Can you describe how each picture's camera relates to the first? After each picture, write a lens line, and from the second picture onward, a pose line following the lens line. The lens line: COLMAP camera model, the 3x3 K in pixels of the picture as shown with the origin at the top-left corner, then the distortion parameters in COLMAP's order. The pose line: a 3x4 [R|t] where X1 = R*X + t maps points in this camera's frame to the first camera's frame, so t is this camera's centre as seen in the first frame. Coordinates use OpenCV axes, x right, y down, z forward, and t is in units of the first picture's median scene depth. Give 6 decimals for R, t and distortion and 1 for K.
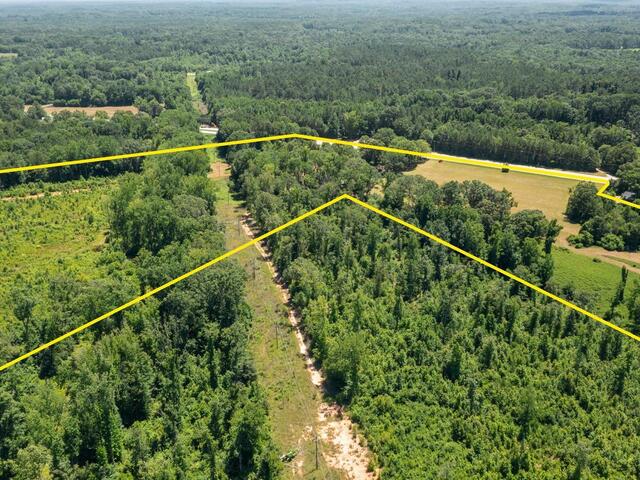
lens RADIAL K [[672.9, 0, 320.7], [0, 672.9, 239.1], [0, 0, 1]] dist [-0.010446, 0.000000]
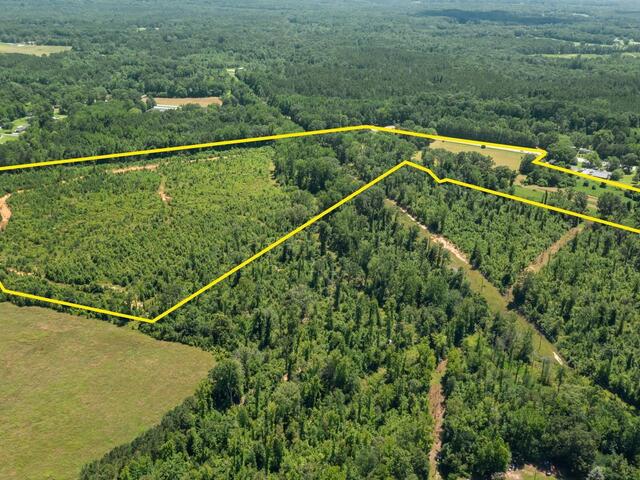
lens RADIAL K [[672.9, 0, 319.1], [0, 672.9, 240.2], [0, 0, 1]] dist [-0.010446, 0.000000]
pose [[0.997267, 0.002711, 0.073838, -0.244381], [-0.005003, 0.999511, 0.030876, 0.075852], [-0.073718, -0.031161, 0.996792, -0.617539]]
